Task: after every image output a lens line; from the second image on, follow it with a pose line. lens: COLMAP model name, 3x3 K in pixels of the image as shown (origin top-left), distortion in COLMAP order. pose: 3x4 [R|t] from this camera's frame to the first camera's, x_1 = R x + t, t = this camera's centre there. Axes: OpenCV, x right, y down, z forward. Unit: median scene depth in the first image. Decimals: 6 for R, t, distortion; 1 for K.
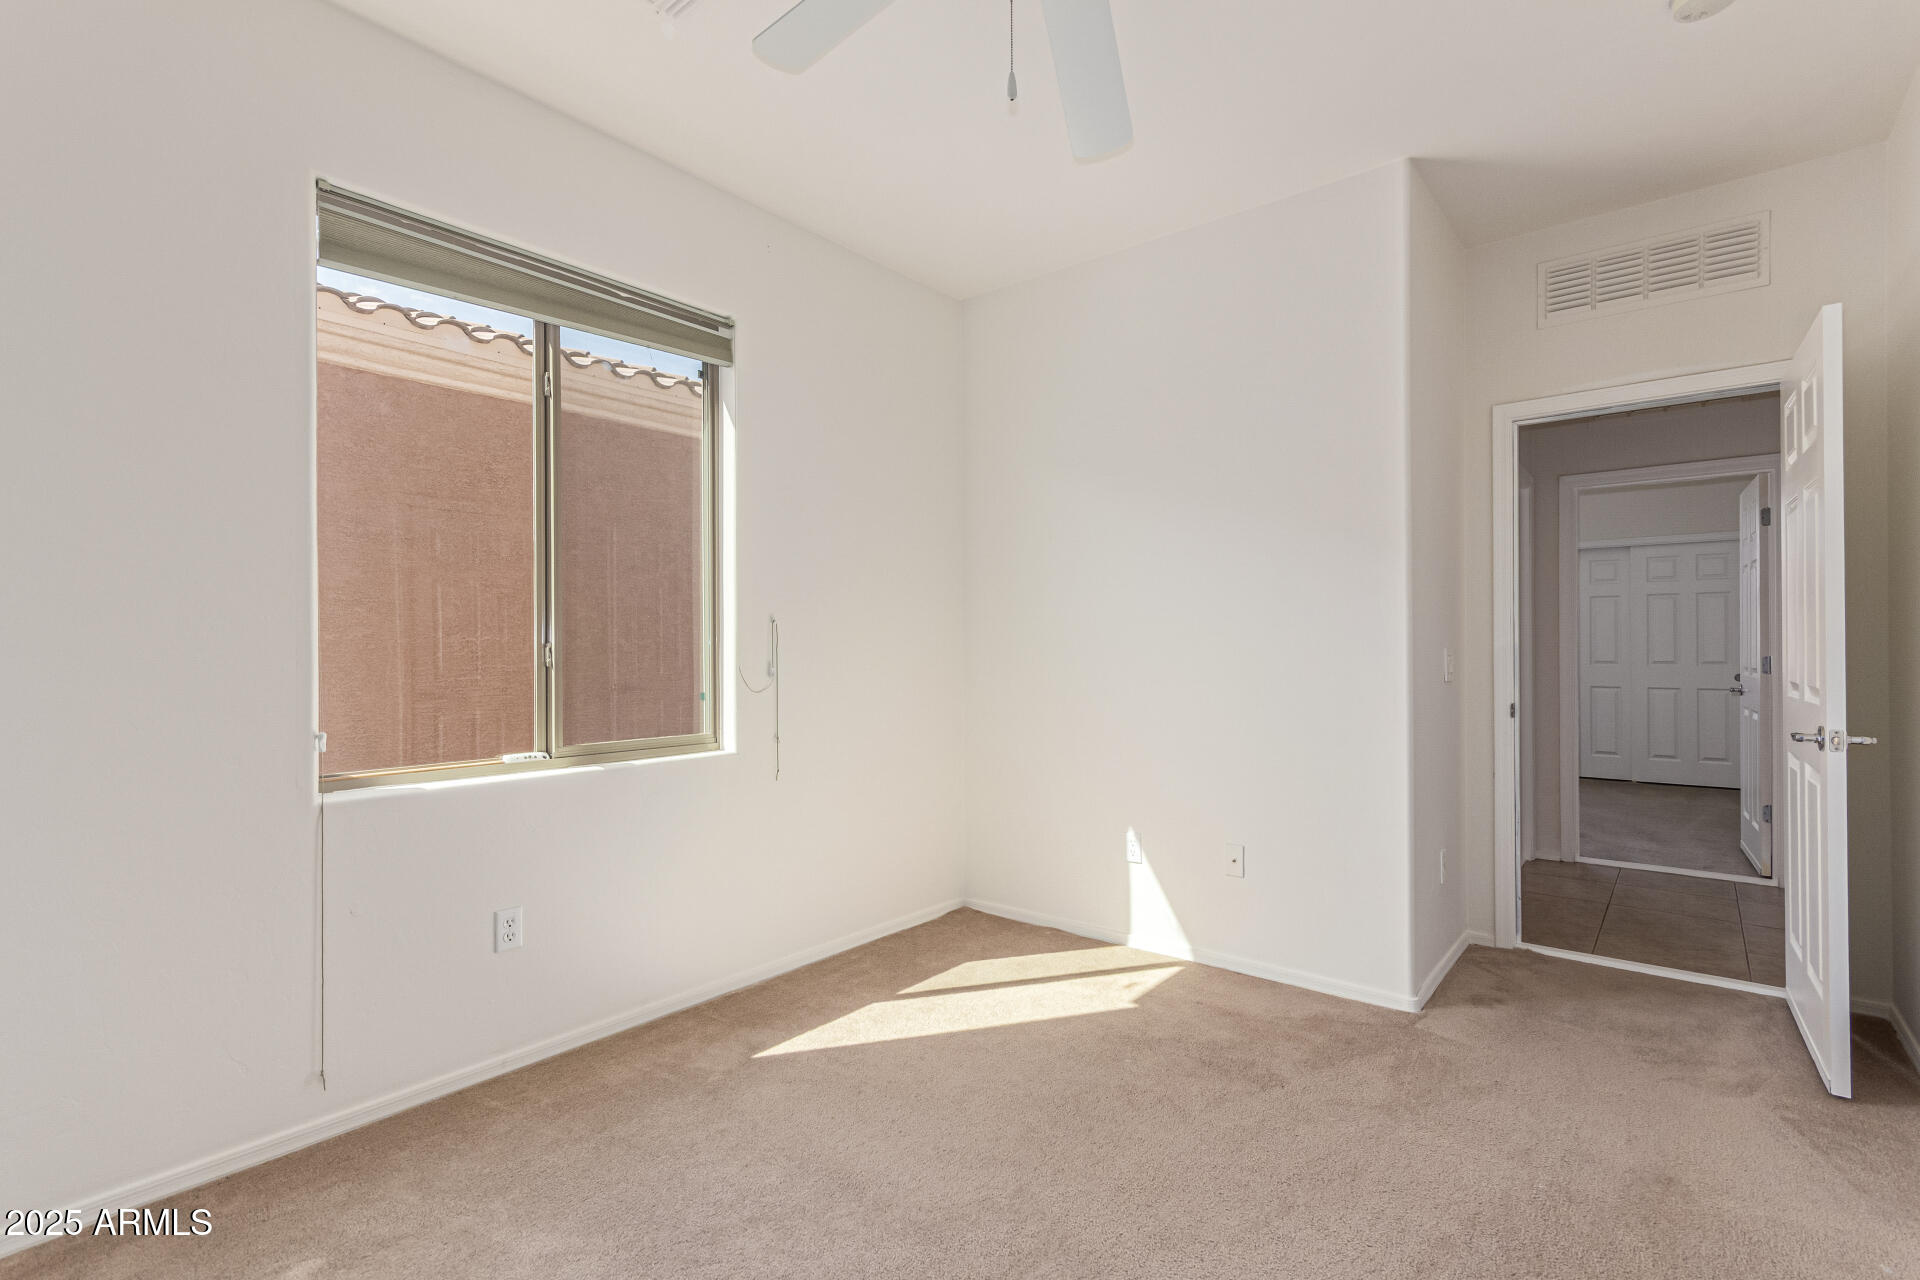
lens RADIAL K [[890.7, 0, 961.7], [0, 890.7, 636.4], [0, 0, 1]] dist [0.003454, 0.001435]
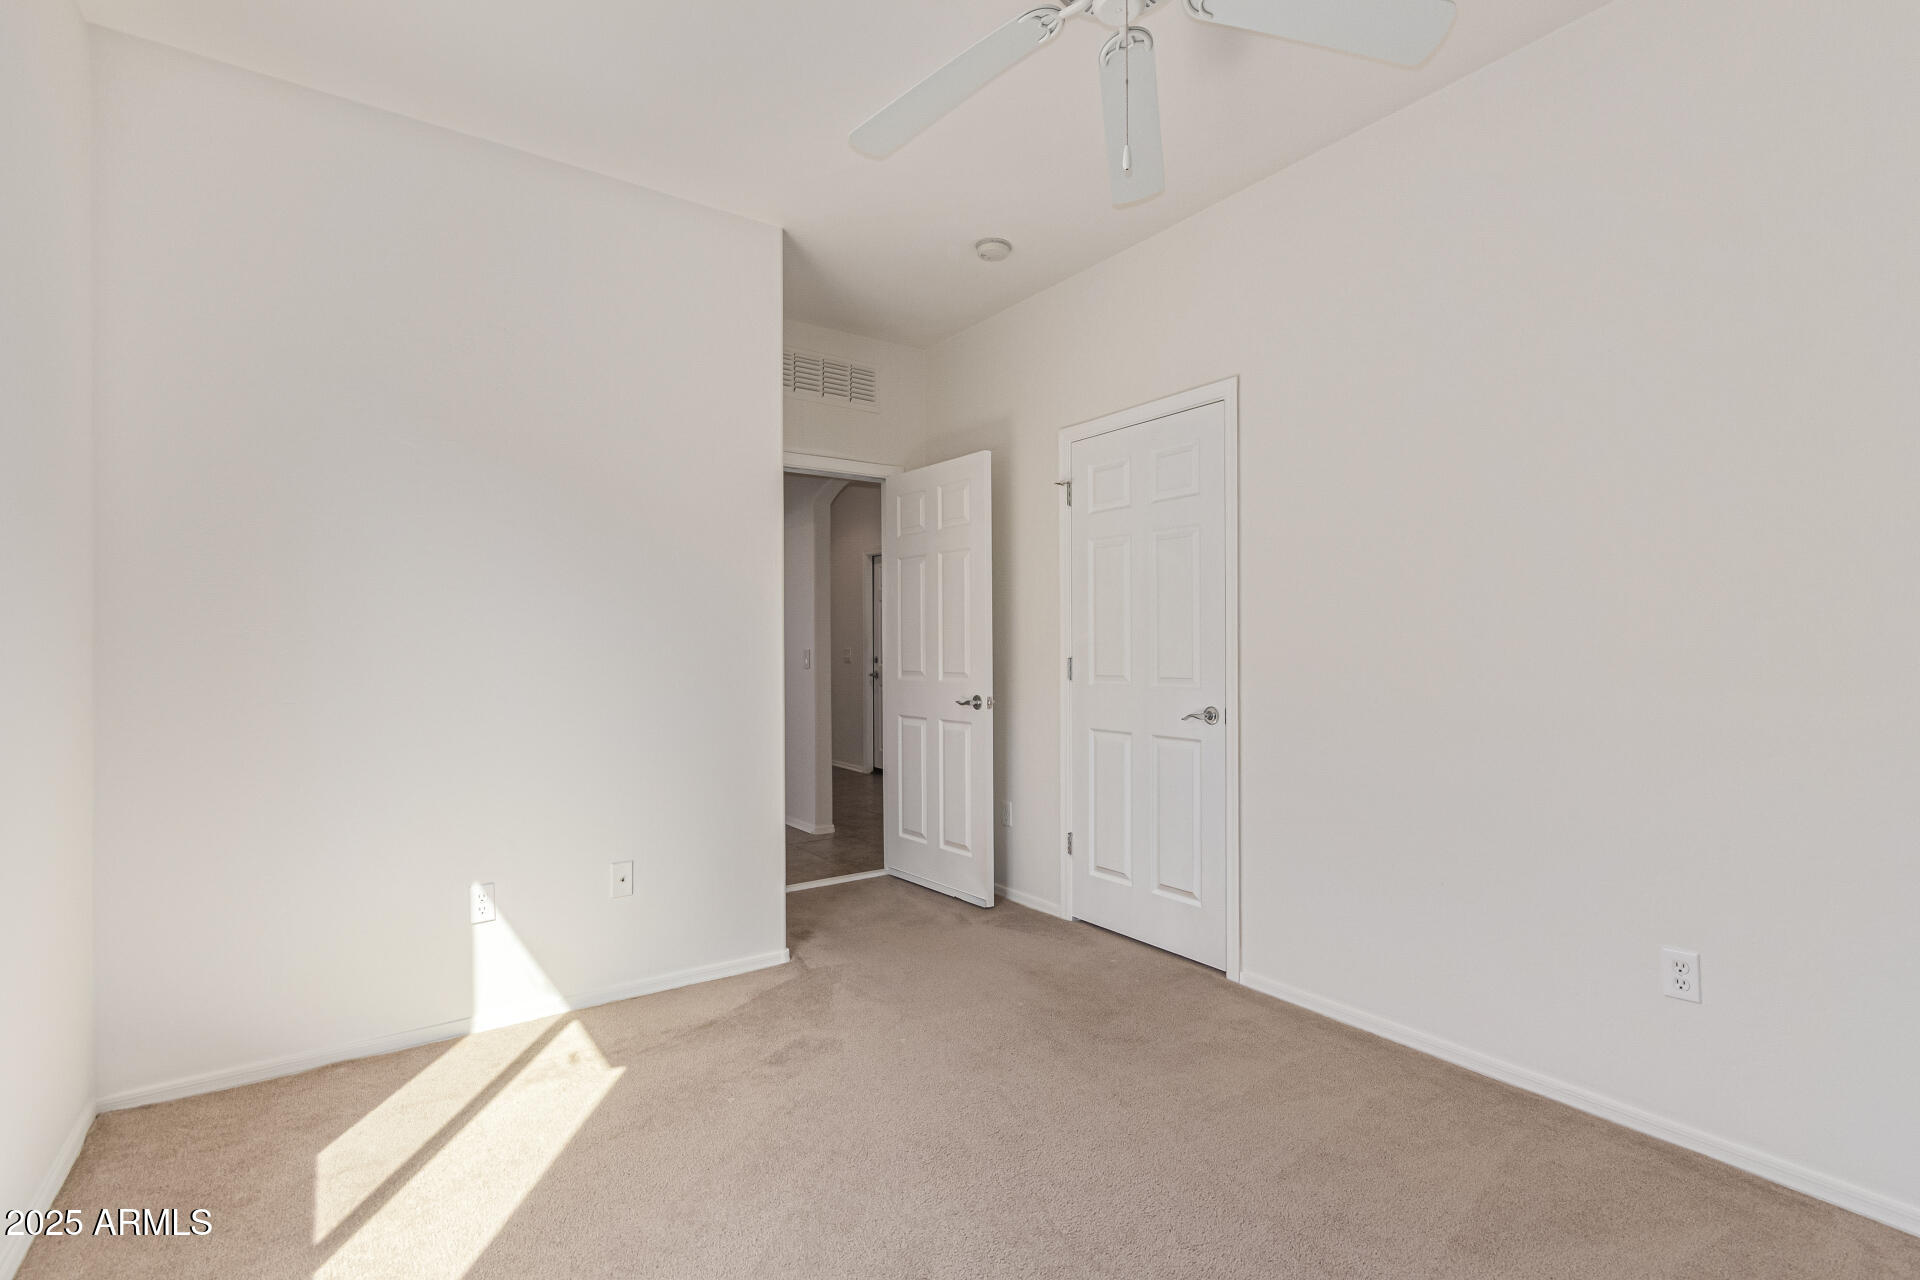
lens RADIAL K [[890.7, 0, 971.7], [0, 890.7, 643.9], [0, 0, 1]] dist [0.003454, 0.001435]
pose [[0.262274, 0.007699, 0.964963, -0.537981], [-0.010100, 0.999935, -0.005233, 0.009367], [-0.964940, -0.008374, 0.262335, 0.449123]]
